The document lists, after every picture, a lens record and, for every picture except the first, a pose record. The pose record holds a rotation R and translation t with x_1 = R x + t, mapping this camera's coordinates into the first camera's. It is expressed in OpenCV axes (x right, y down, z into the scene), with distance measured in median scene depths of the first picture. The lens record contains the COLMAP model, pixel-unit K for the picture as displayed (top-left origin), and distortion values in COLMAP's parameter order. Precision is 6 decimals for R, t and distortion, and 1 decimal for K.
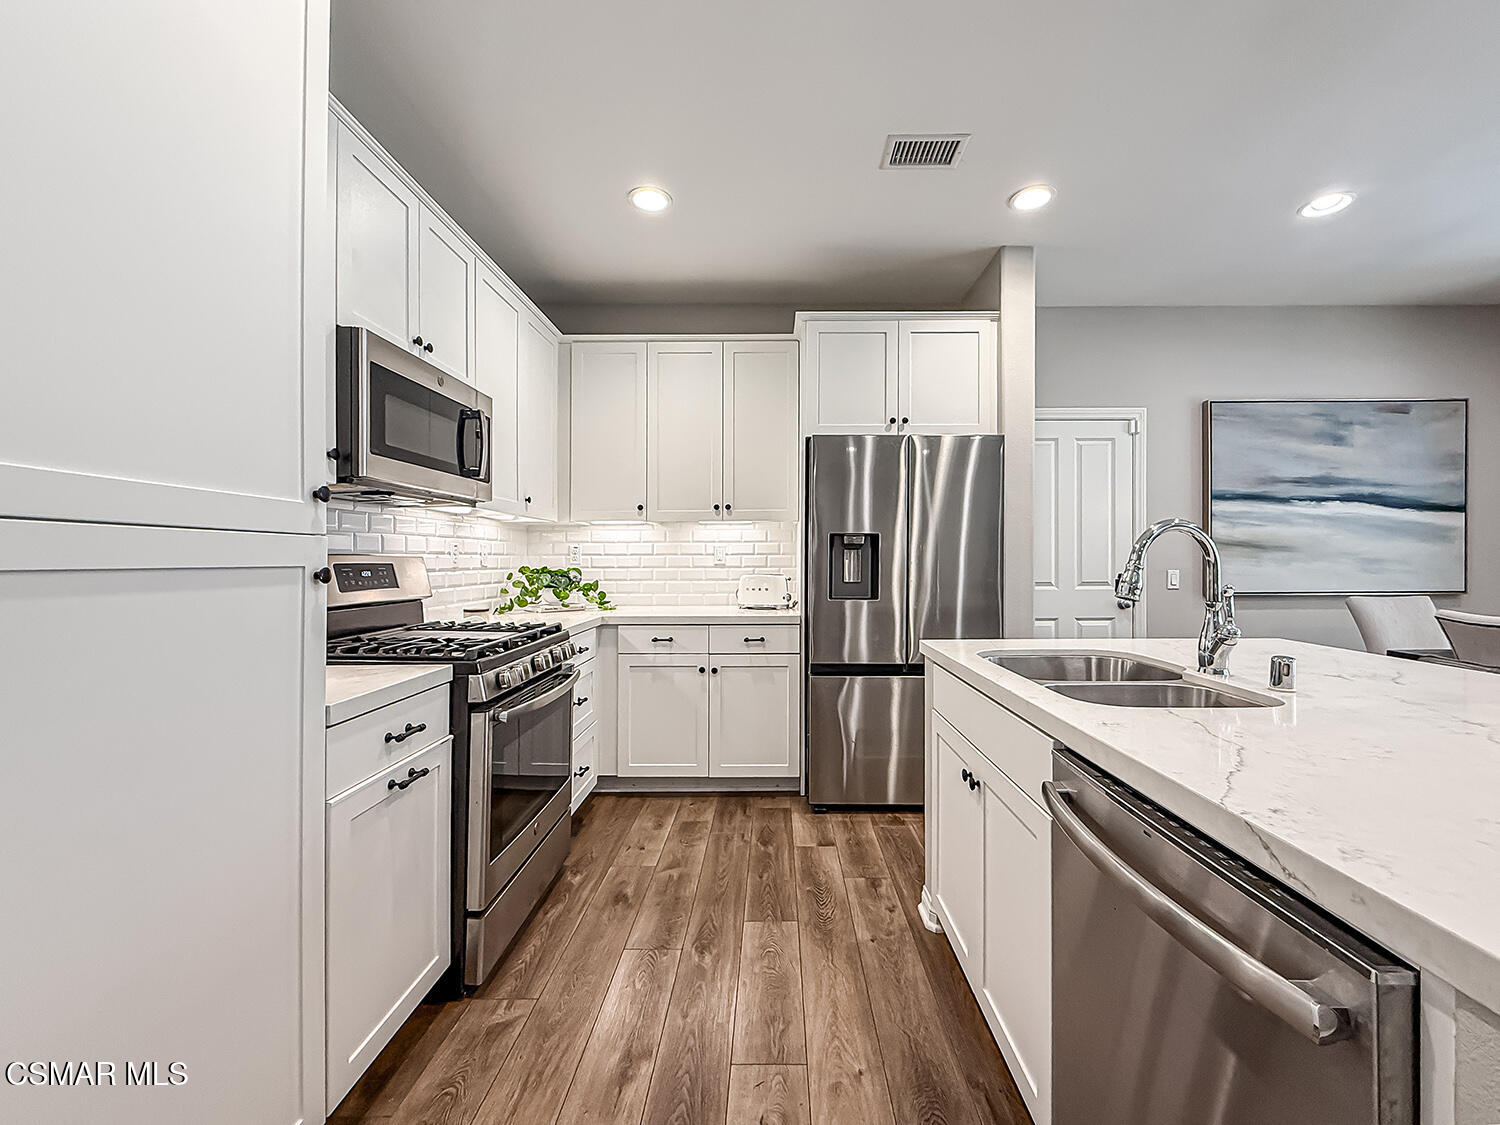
lens RADIAL K [[606.8, 0, 750.0], [0, 606.8, 562.5], [0, 0, 1]] dist [0.000313, -0.000005]
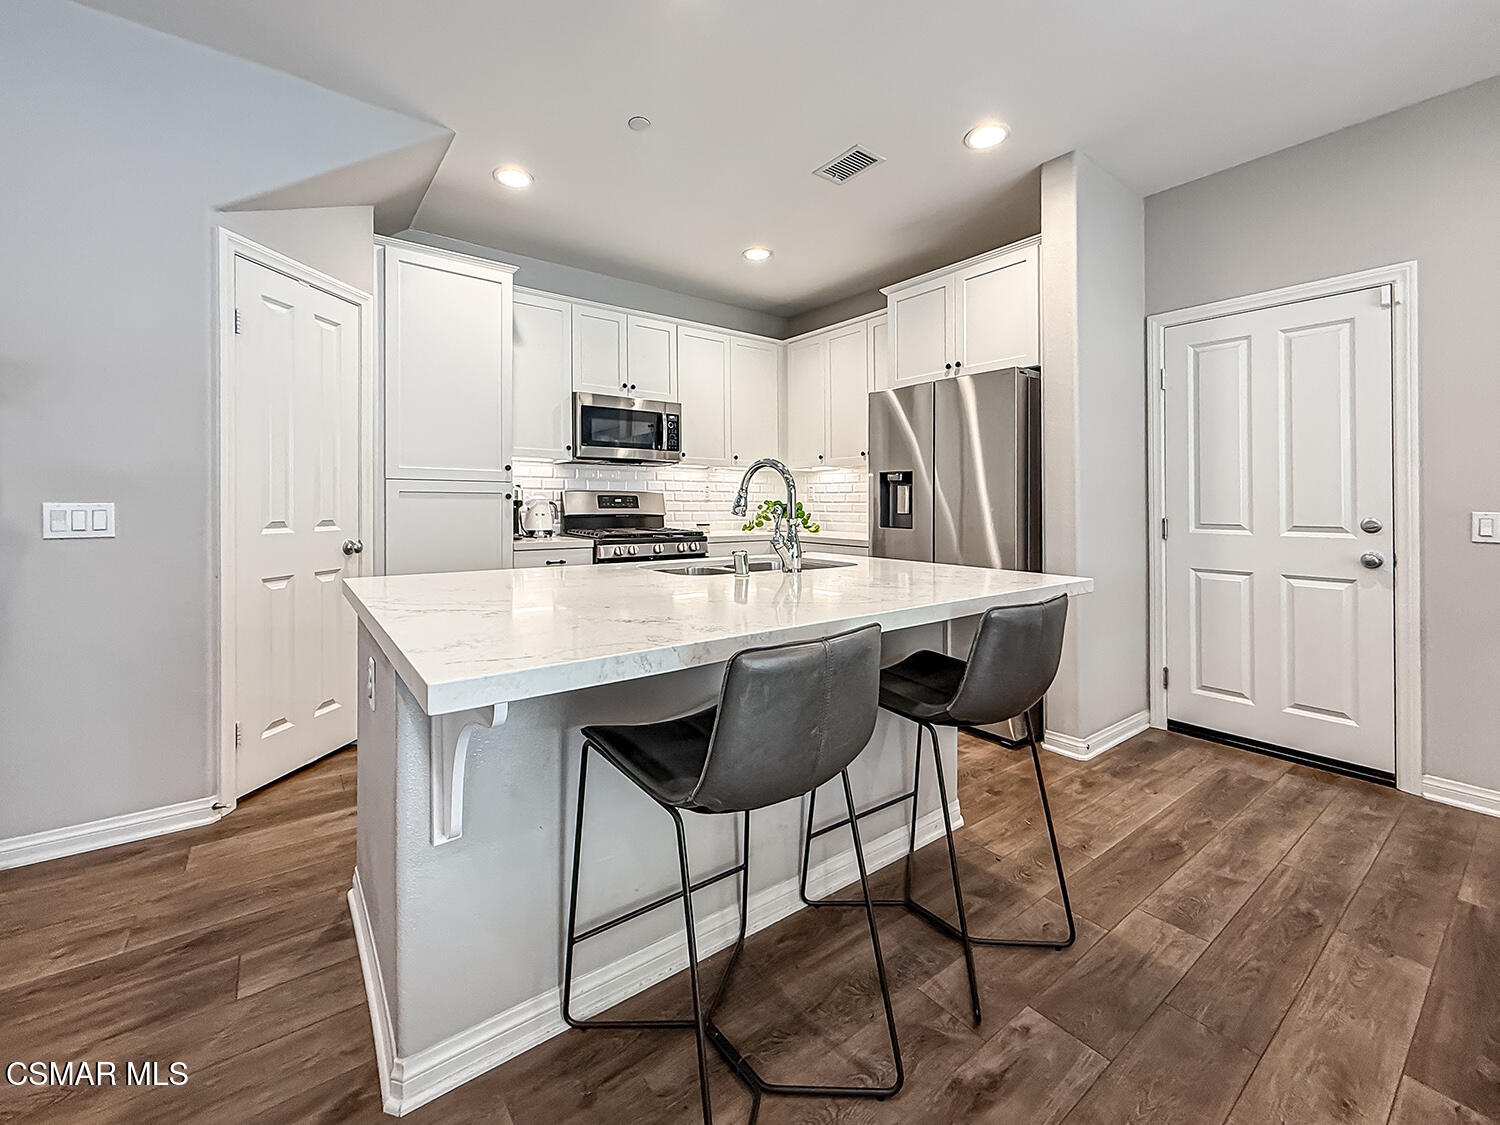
lens RADIAL K [[605.7, 0, 750.0], [0, 605.7, 520.1], [0, 0, 1]] dist [-0.001054, -0.000137]
pose [[0.618732, 0.029097, -0.785063, 0.889476], [-0.012477, 0.999552, 0.027212, 0.016599], [0.785503, -0.007042, 0.618817, 0.048577]]
